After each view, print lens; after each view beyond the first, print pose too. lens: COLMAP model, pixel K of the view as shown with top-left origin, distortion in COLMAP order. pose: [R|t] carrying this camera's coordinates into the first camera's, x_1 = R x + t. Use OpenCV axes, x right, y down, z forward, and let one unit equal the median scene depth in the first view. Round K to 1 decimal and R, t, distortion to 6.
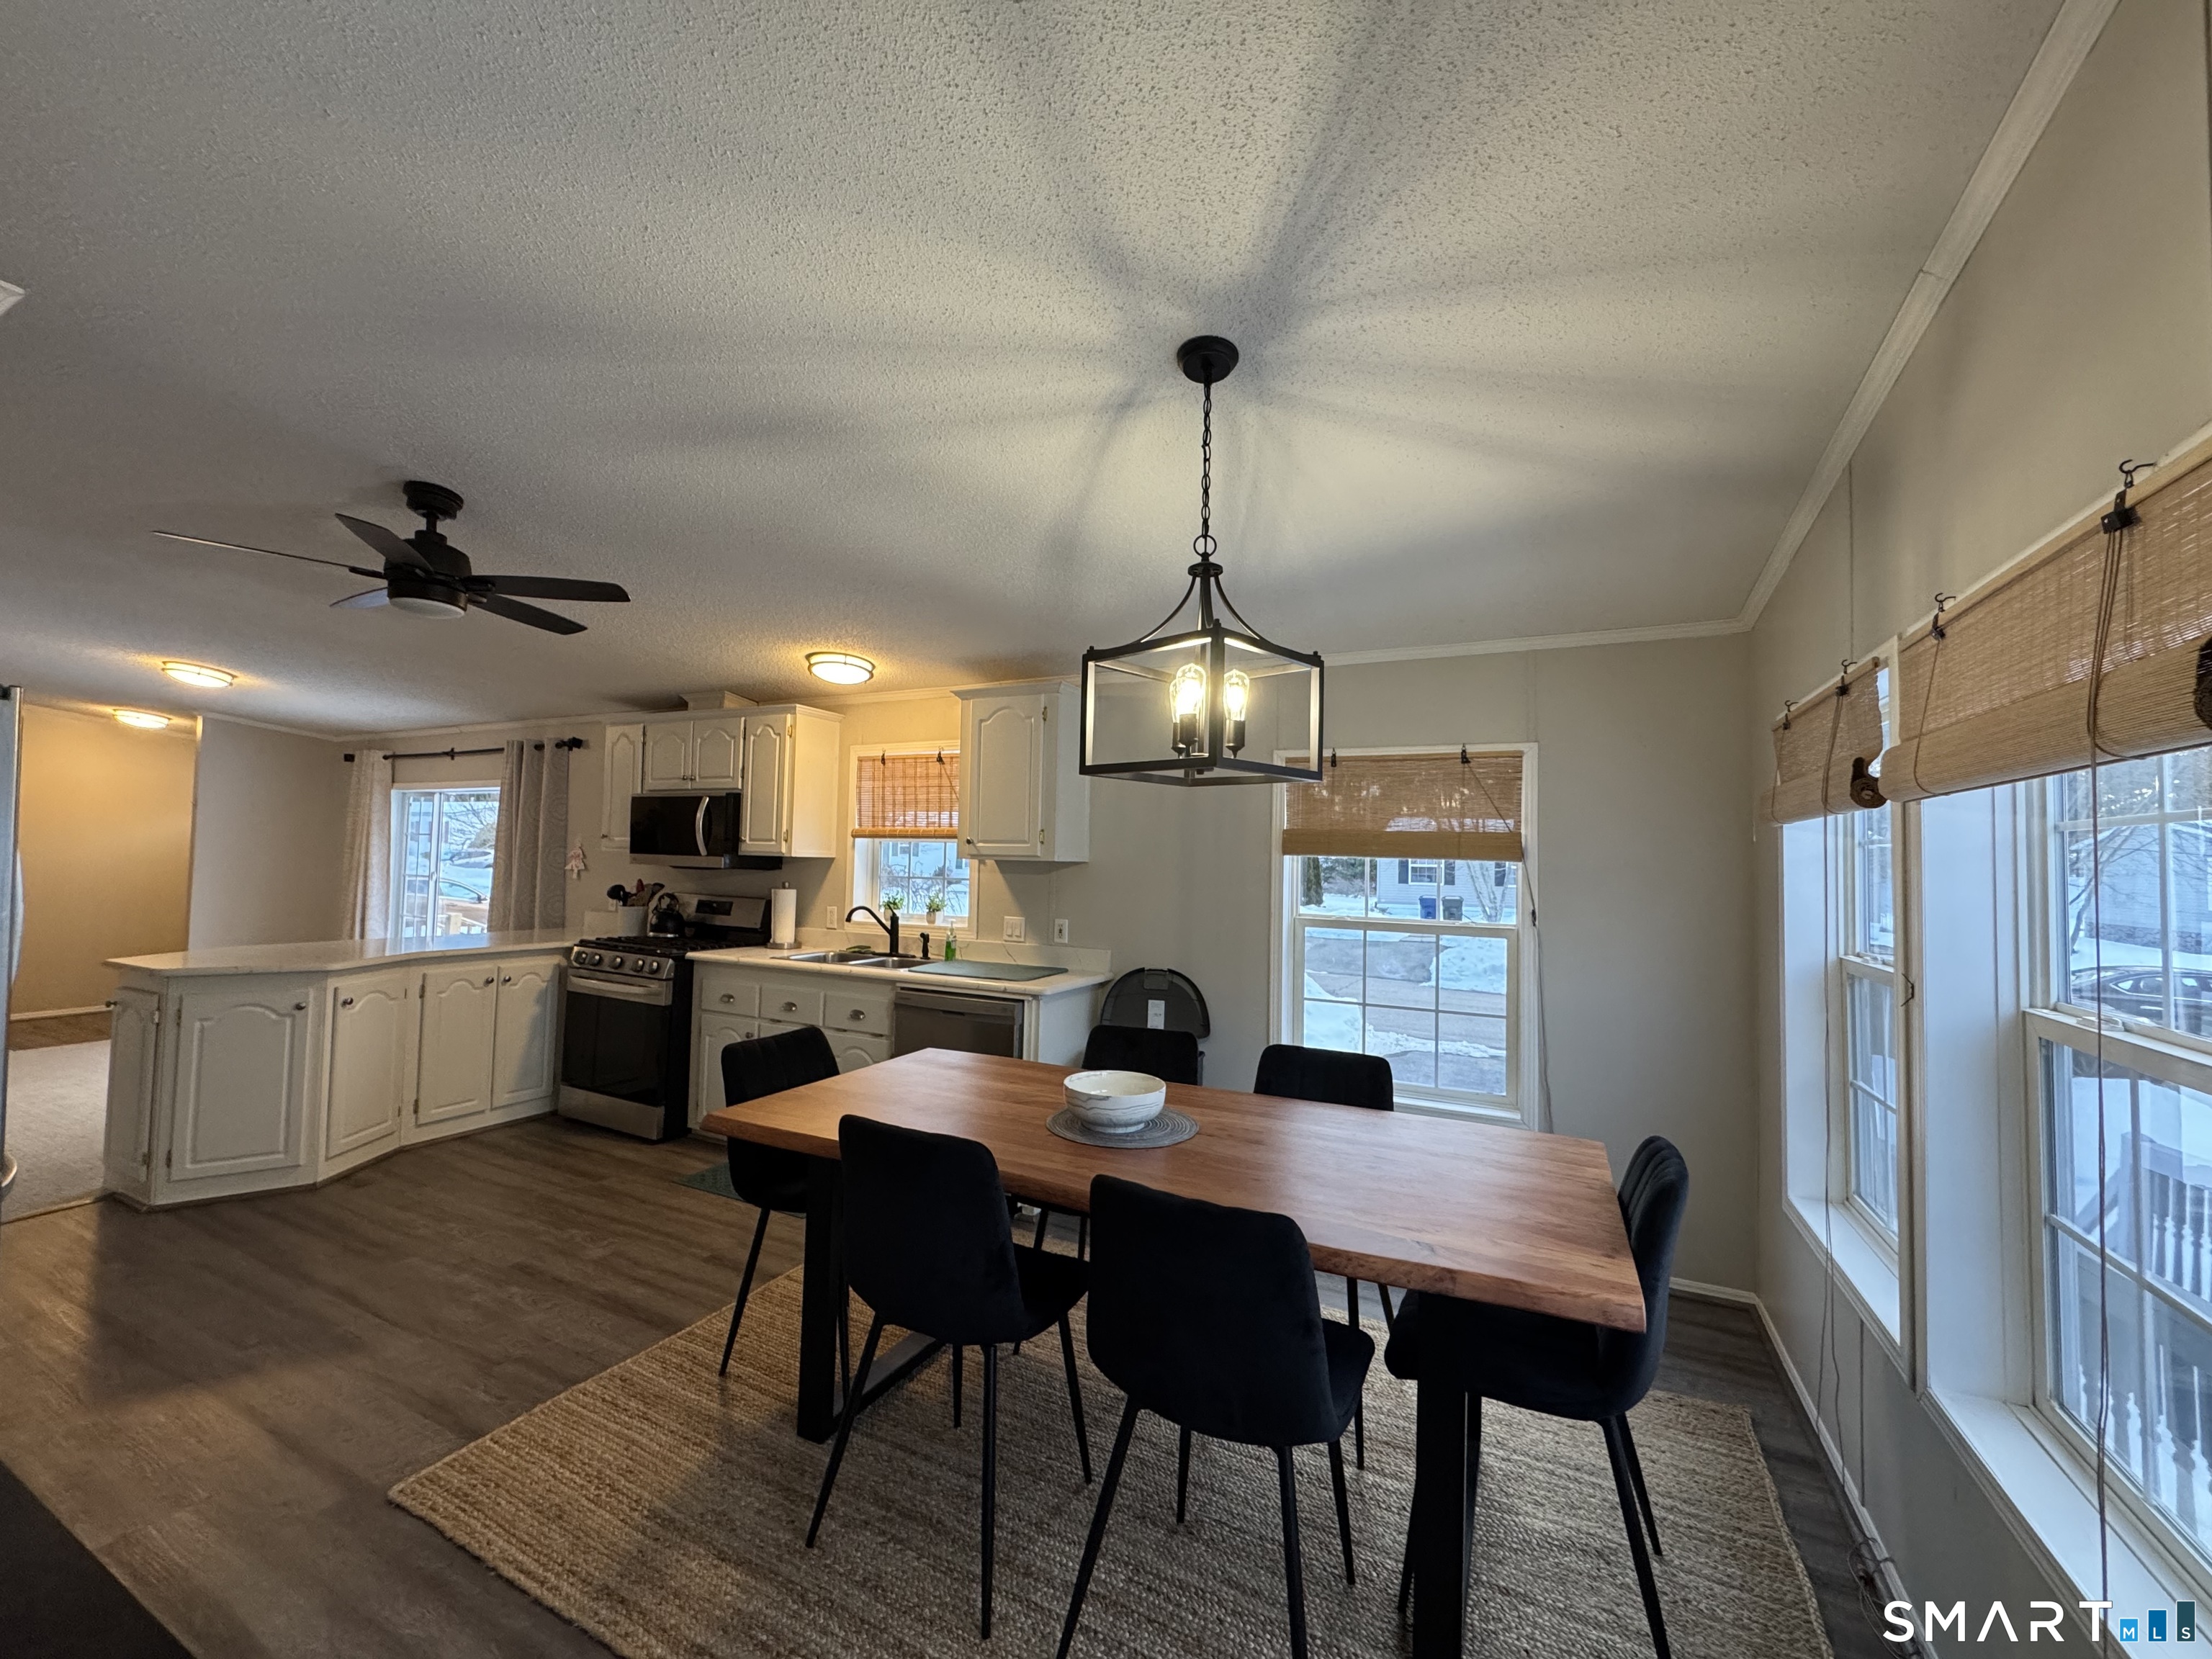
lens RADIAL K [[882.1, 0, 1102.6], [0, 882.1, 825.8], [0, 0, 1]] dist [-0.002859, 0.000727]
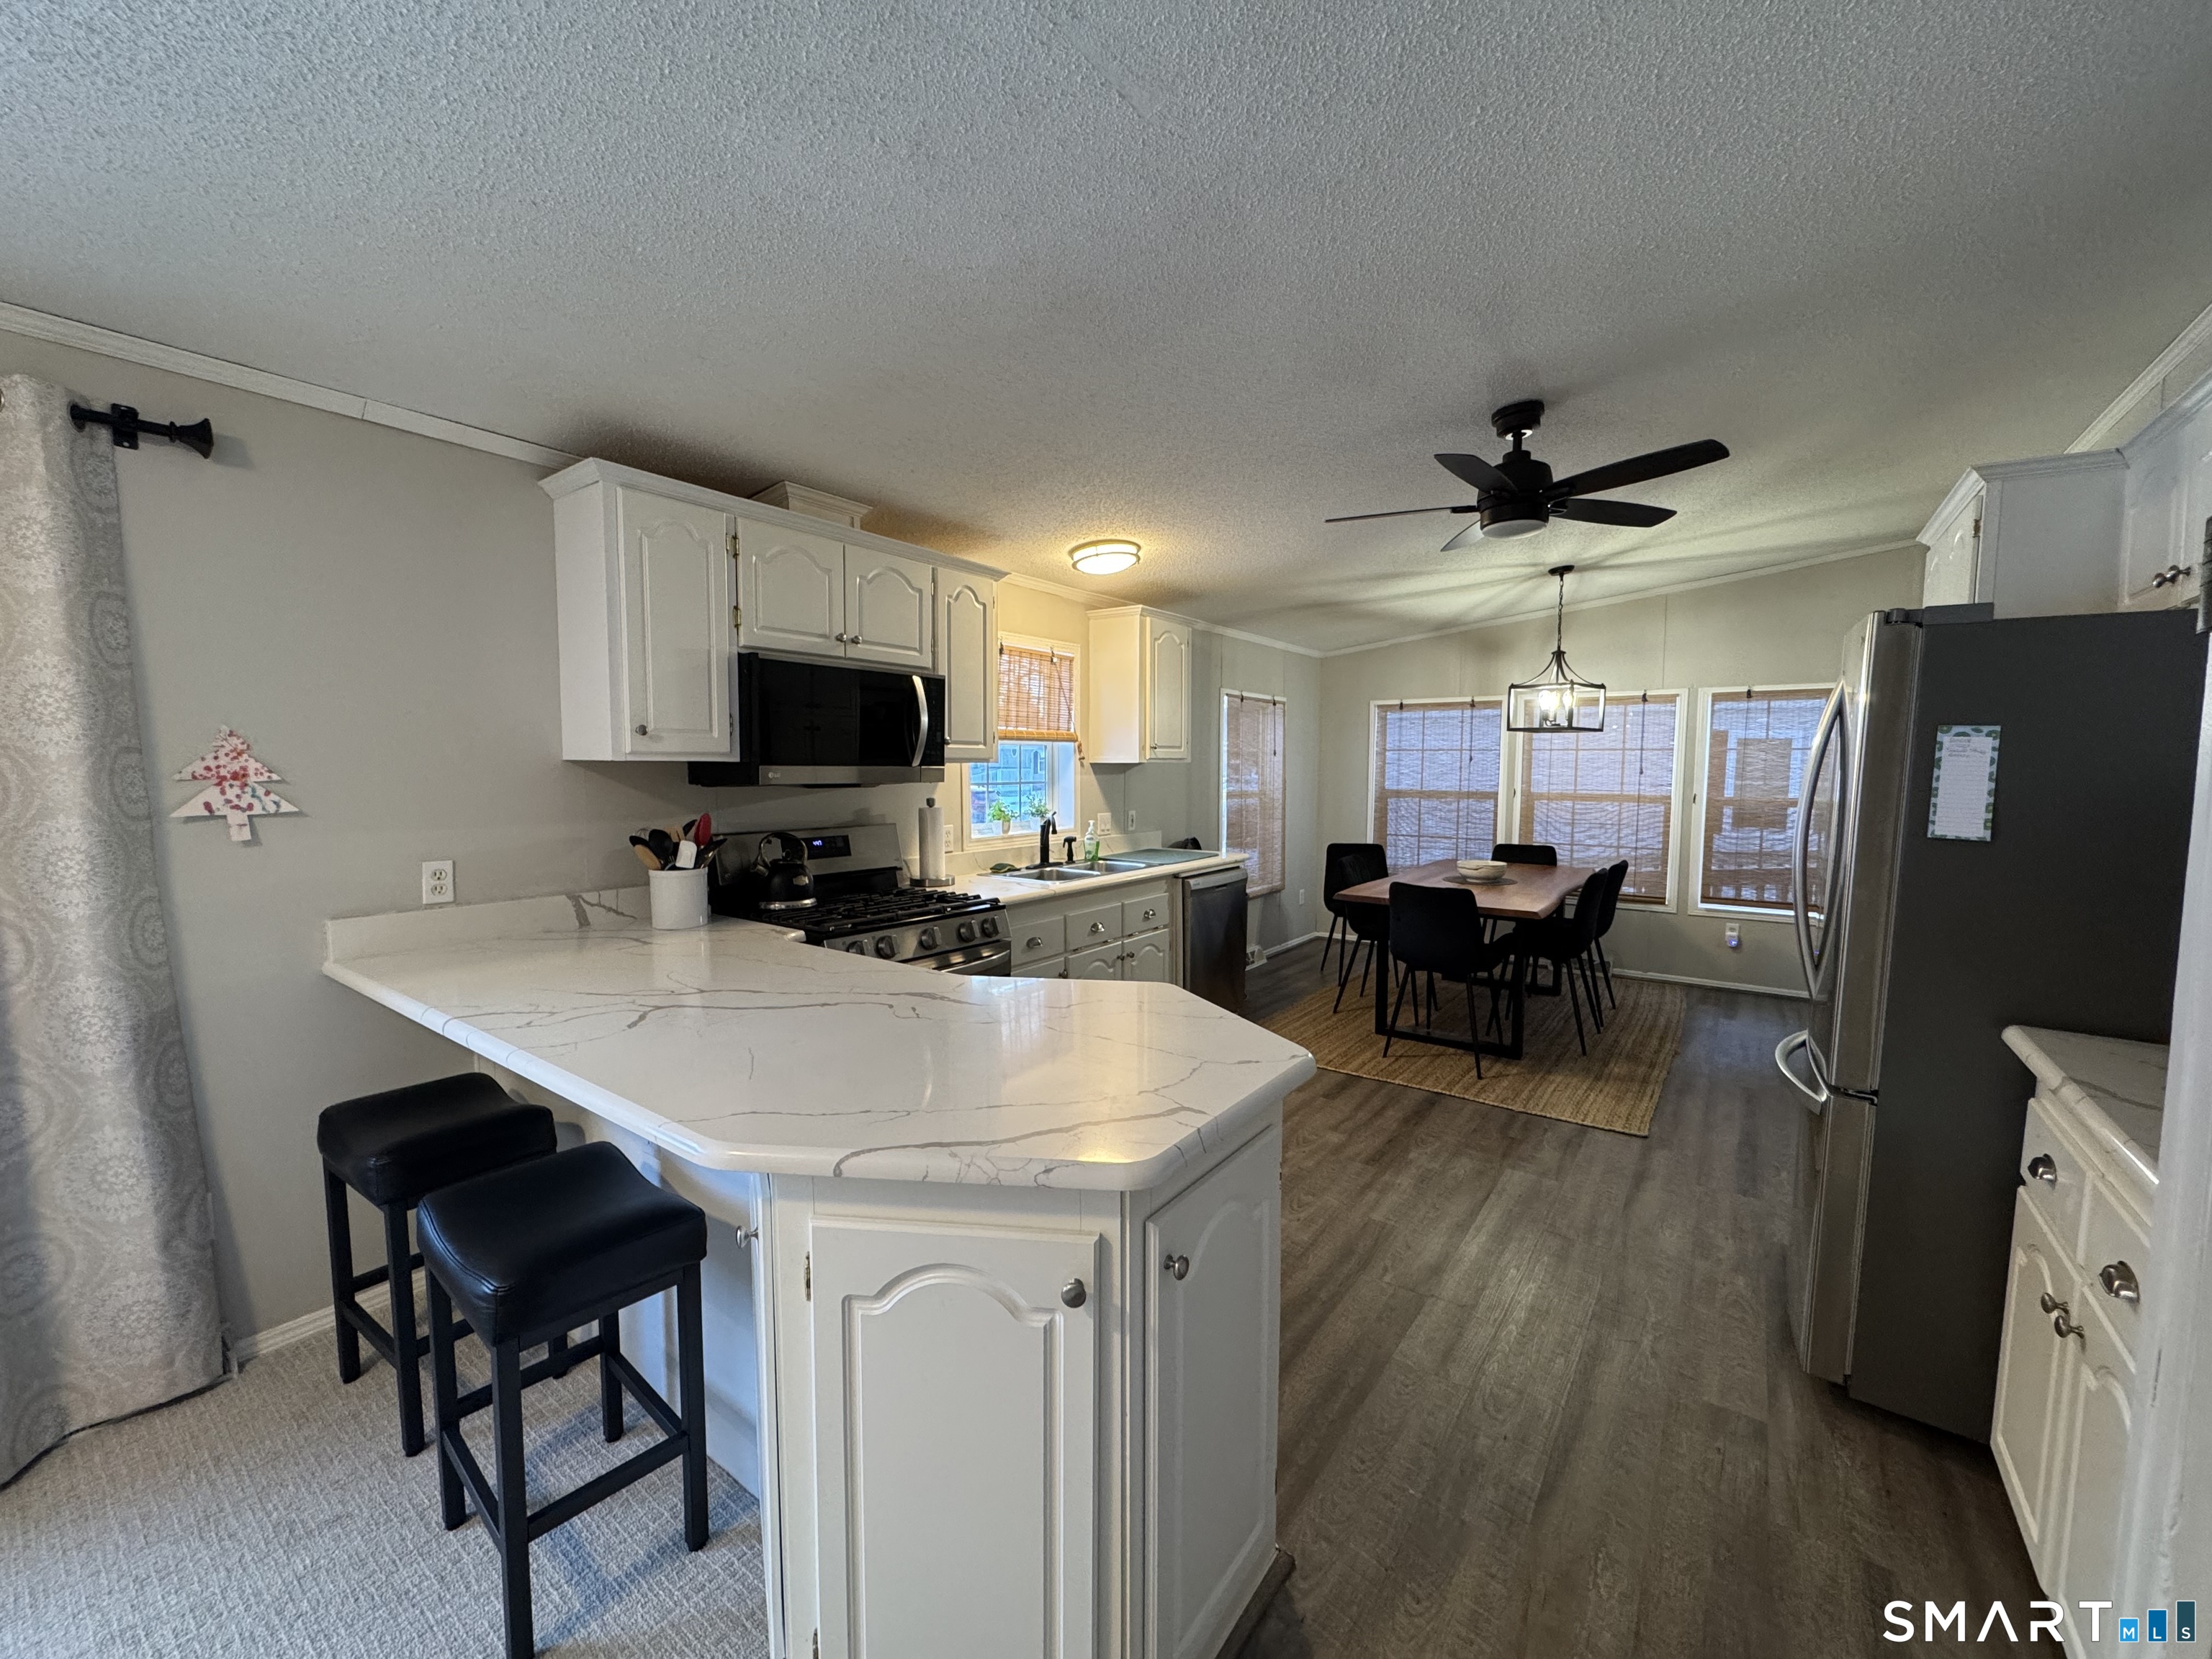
lens RADIAL K [[882.1, 0, 1101.8], [0, 882.1, 828.4], [0, 0, 1]] dist [-0.002859, 0.000727]
pose [[0.169056, -0.096002, 0.980920, -1.211928], [-0.039462, 0.993788, 0.104063, 0.006499], [-0.984816, -0.056302, 0.164217, 0.828060]]
